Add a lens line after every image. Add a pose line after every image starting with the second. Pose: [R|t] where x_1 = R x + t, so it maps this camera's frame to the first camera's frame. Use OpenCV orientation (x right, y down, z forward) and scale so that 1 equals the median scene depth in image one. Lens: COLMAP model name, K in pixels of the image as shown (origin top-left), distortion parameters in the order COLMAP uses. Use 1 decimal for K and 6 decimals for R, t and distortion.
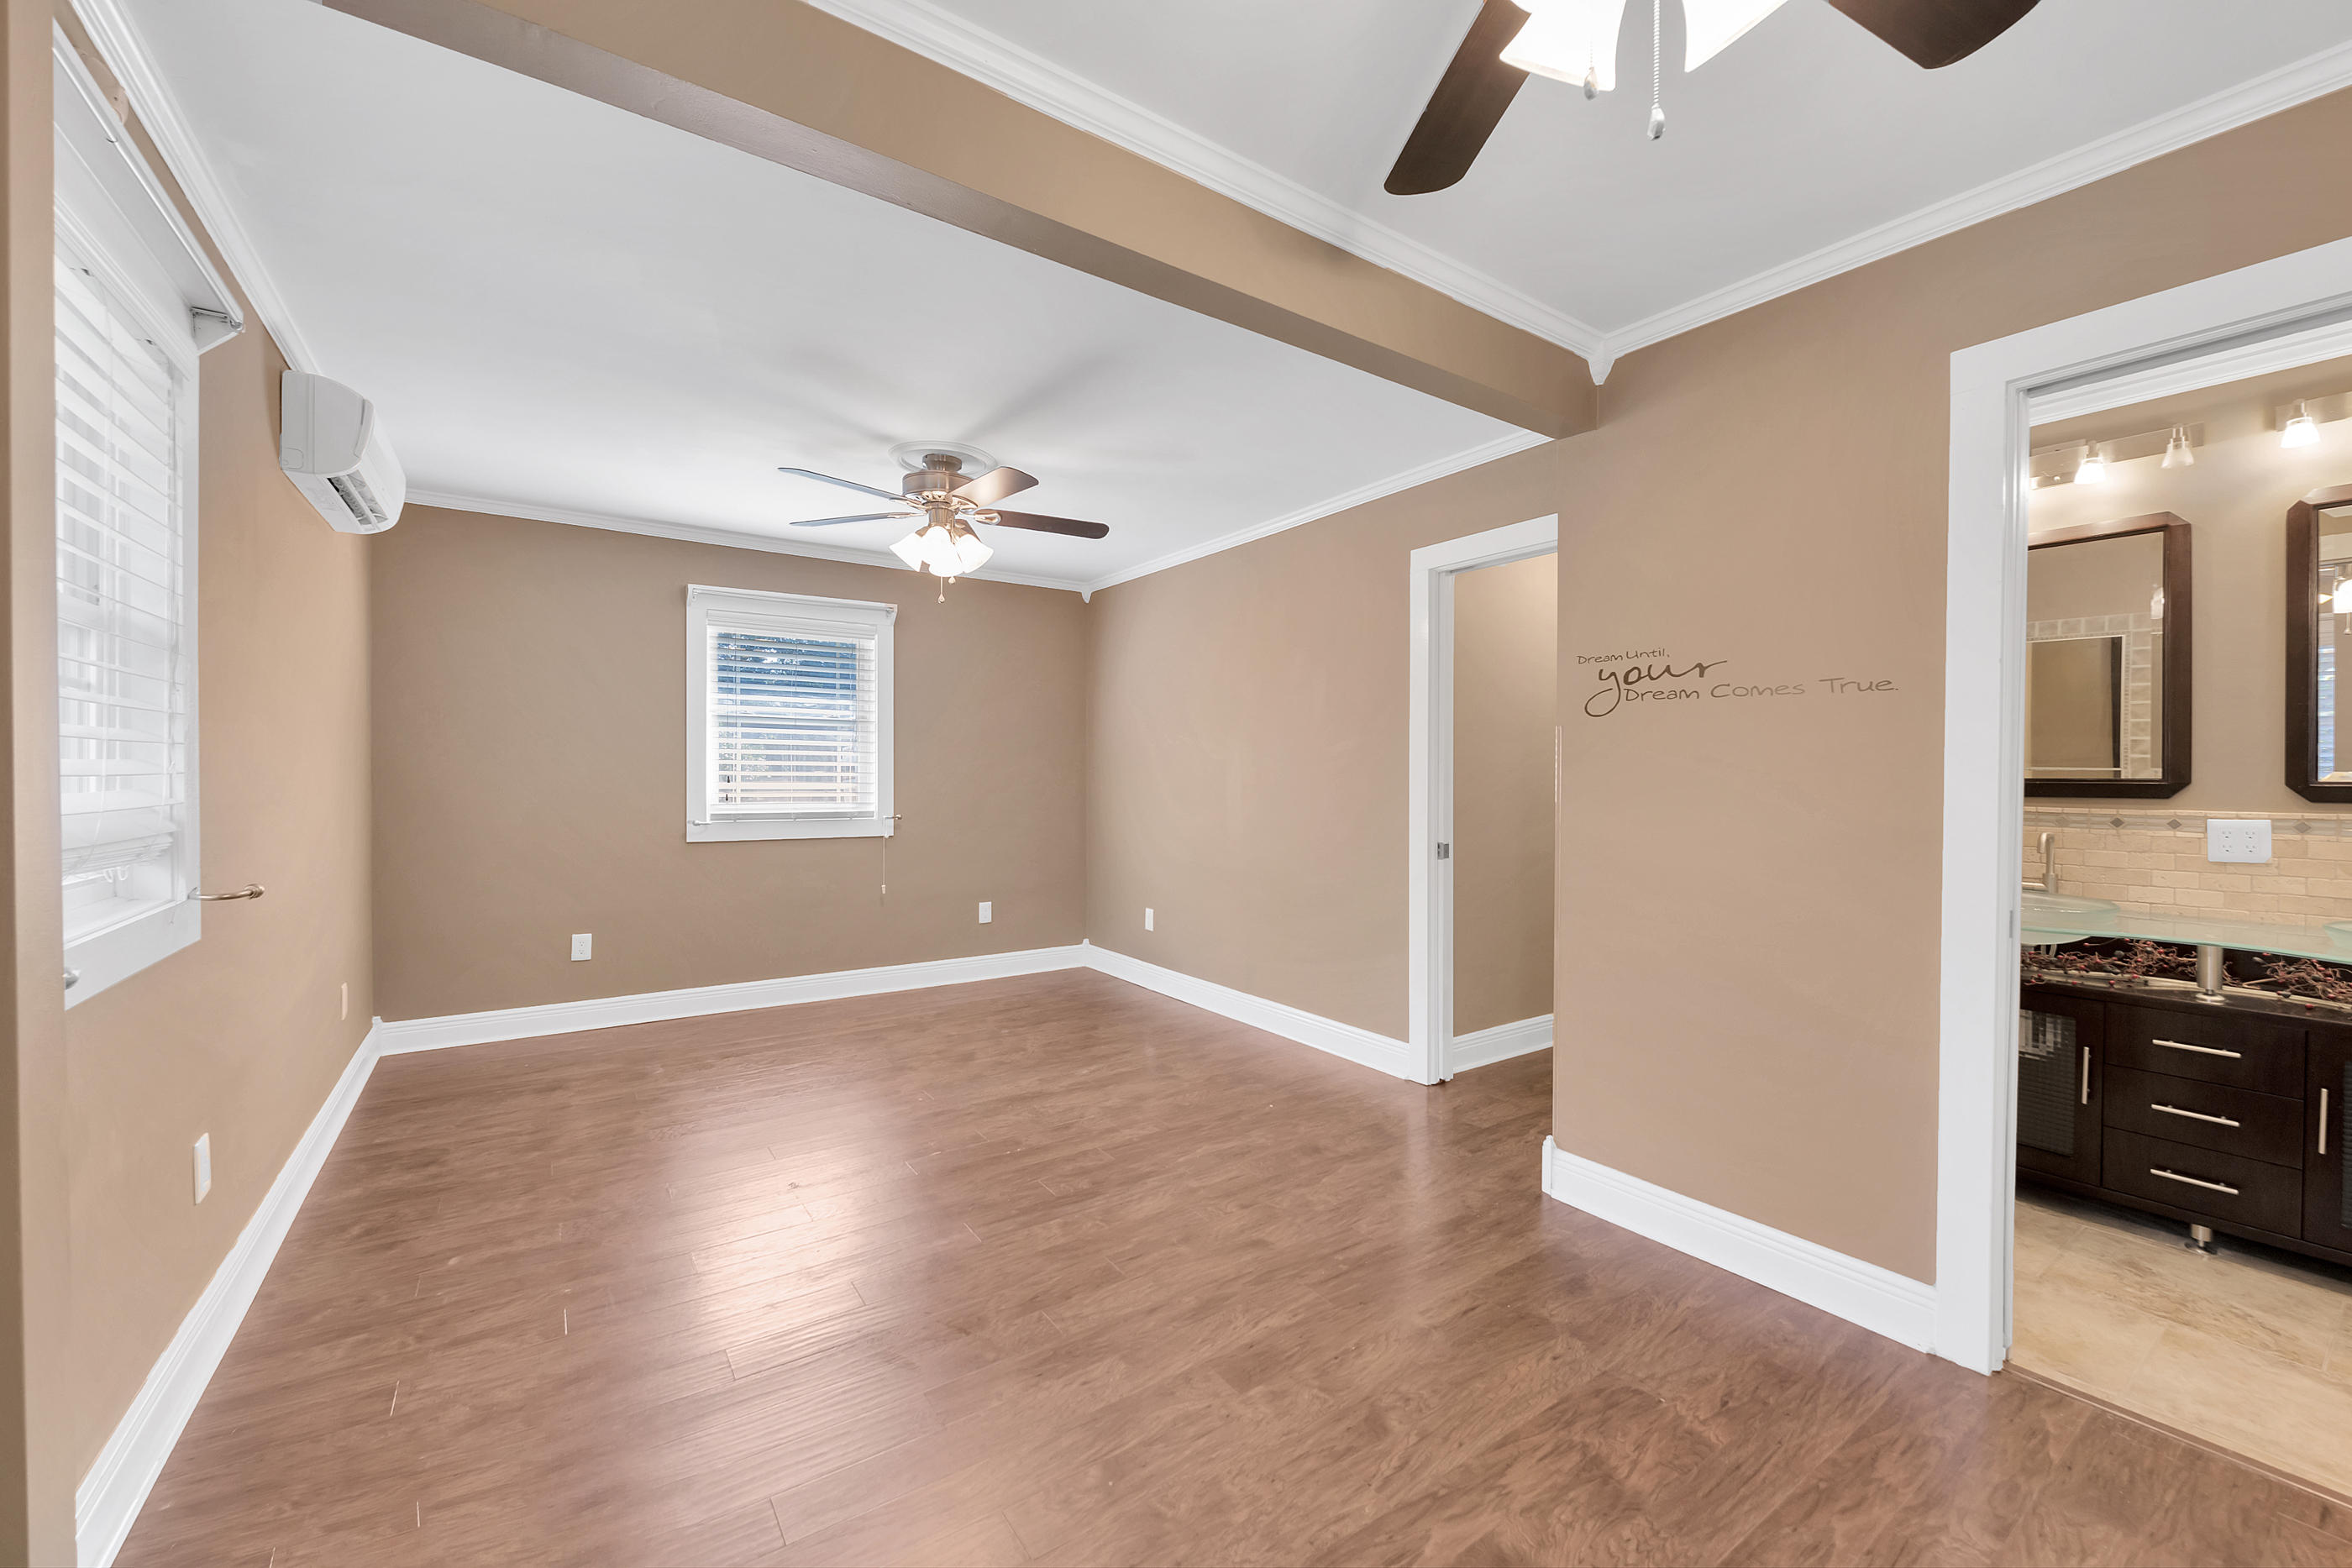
lens RADIAL K [[950.0, 0, 1173.6], [0, 950.0, 781.7], [0, 0, 1]] dist [0.000287, -0.002878]
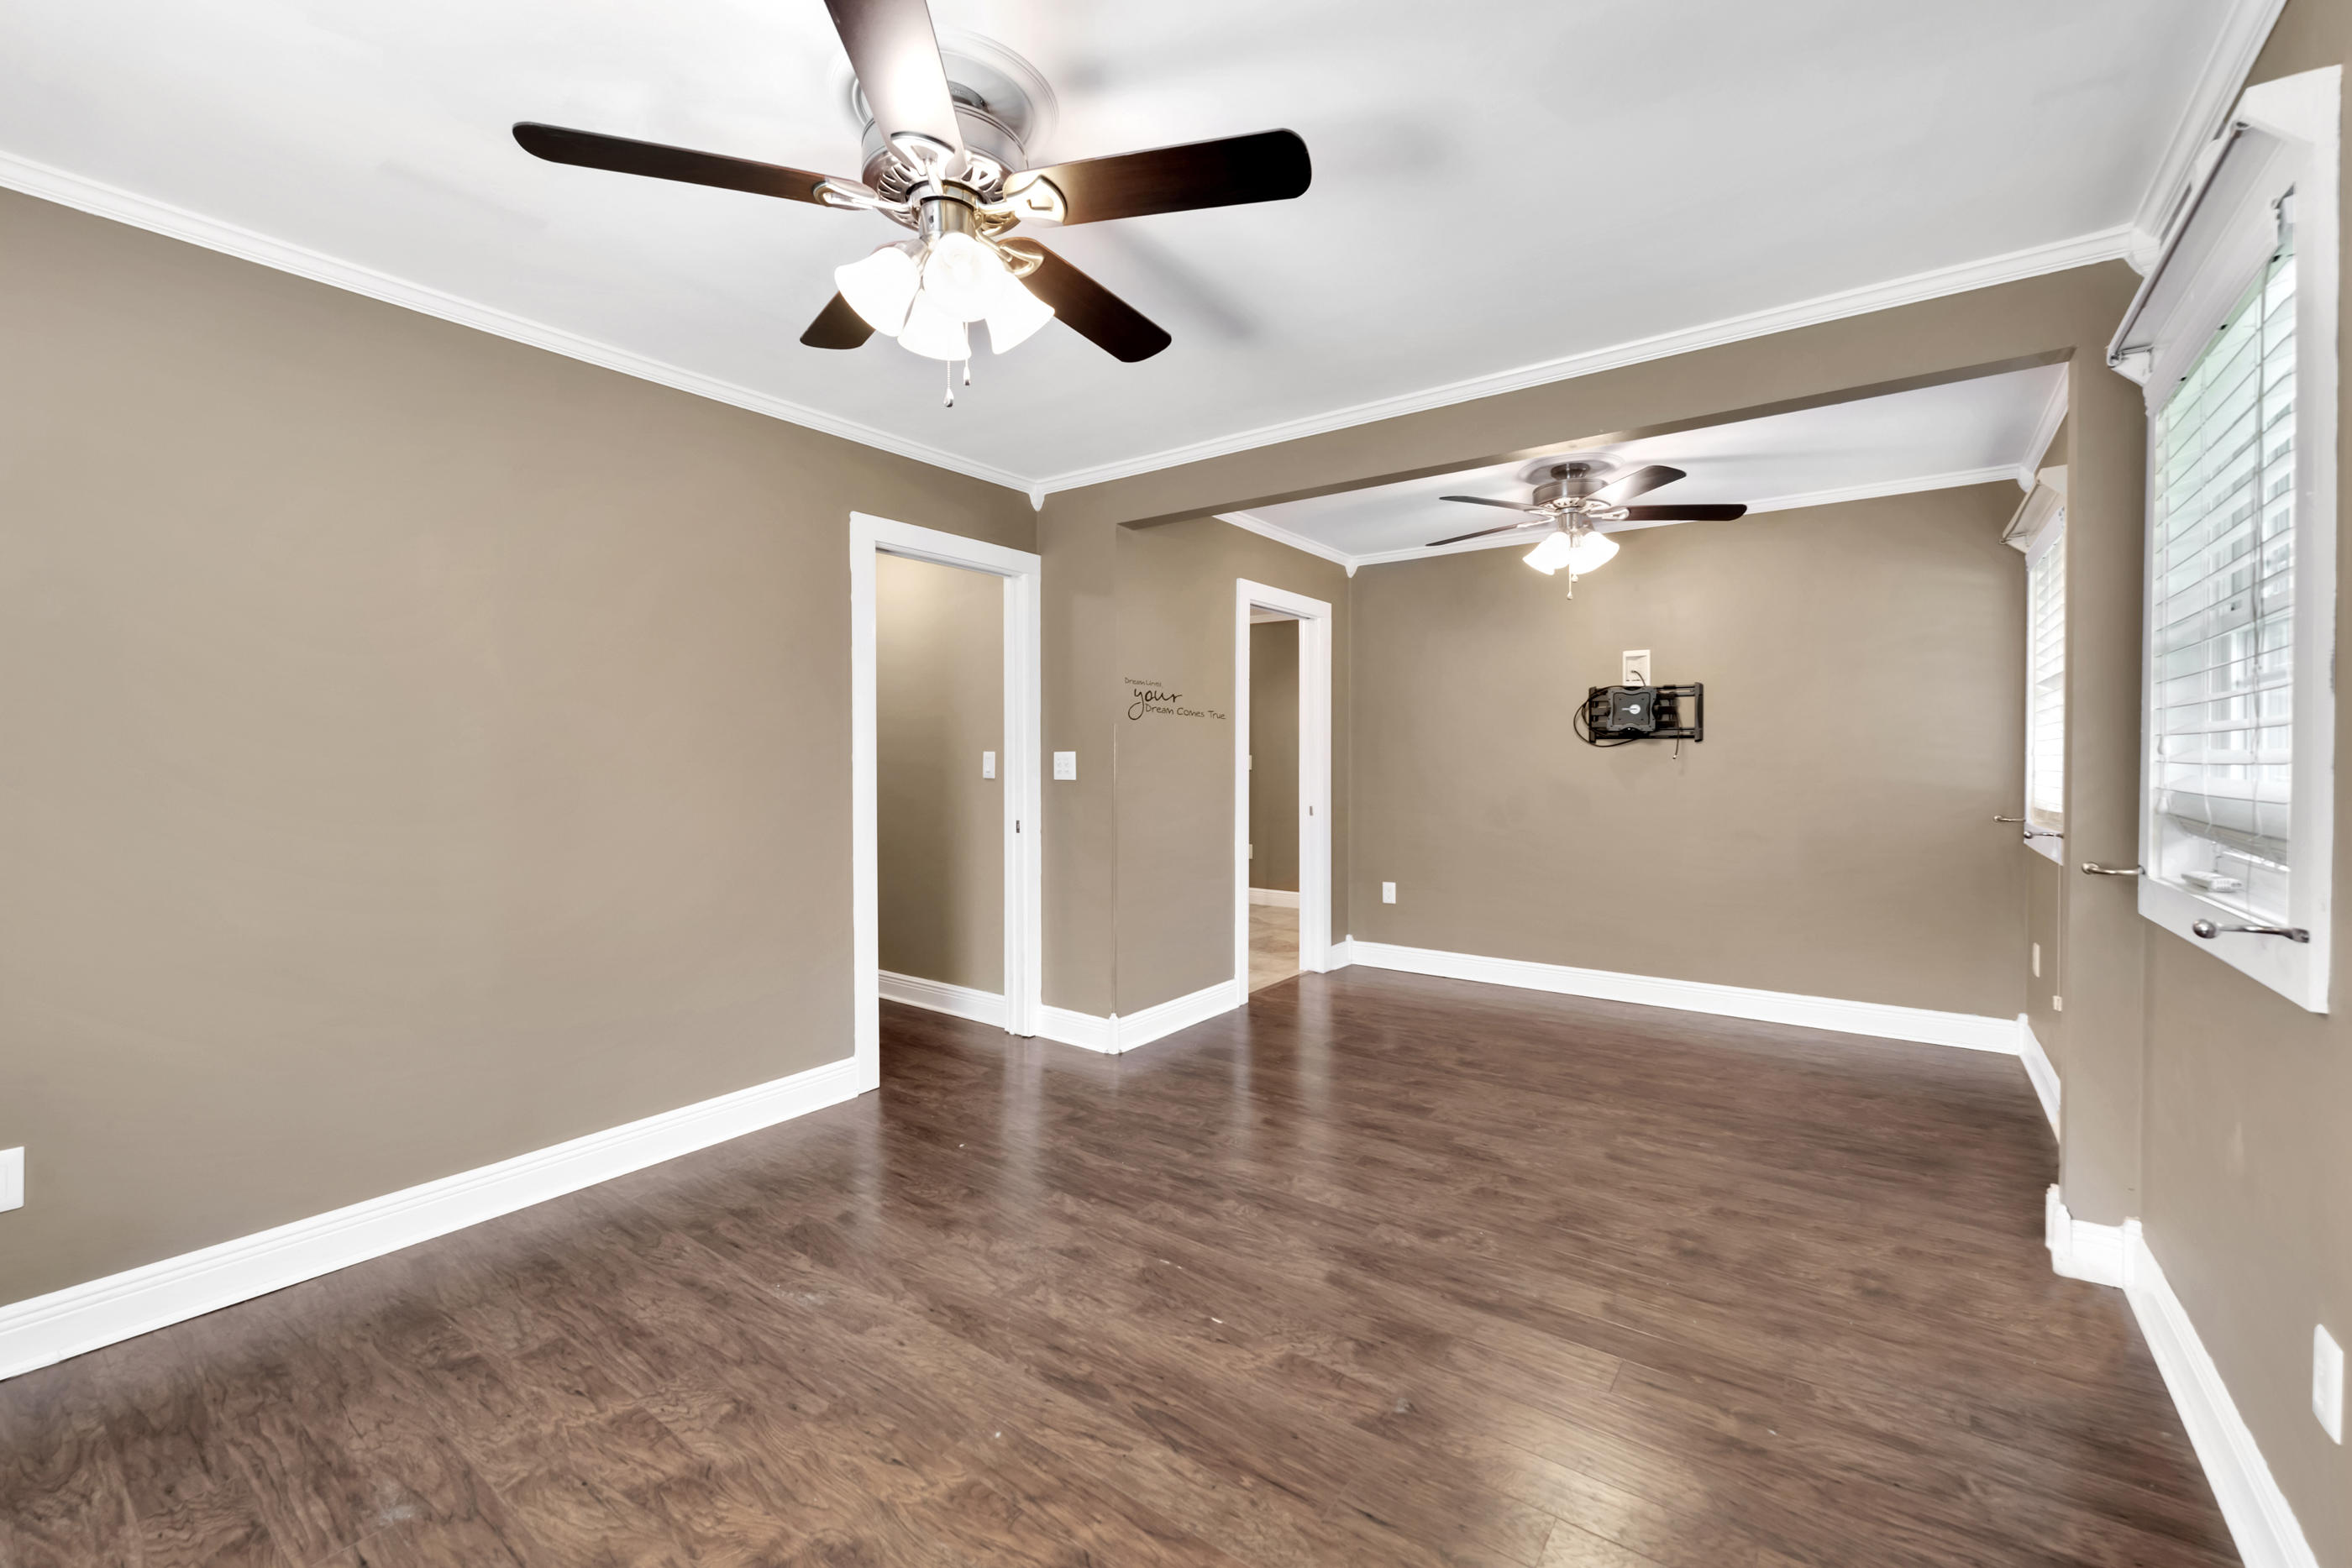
lens RADIAL K [[950.0, 0, 1173.6], [0, 950.0, 781.7], [0, 0, 1]] dist [0.000287, -0.002878]
pose [[-0.330396, -0.030428, 0.943352, -0.869100], [0.008651, 0.999341, 0.035264, -0.020019], [-0.943803, 0.019812, -0.329915, 1.245609]]
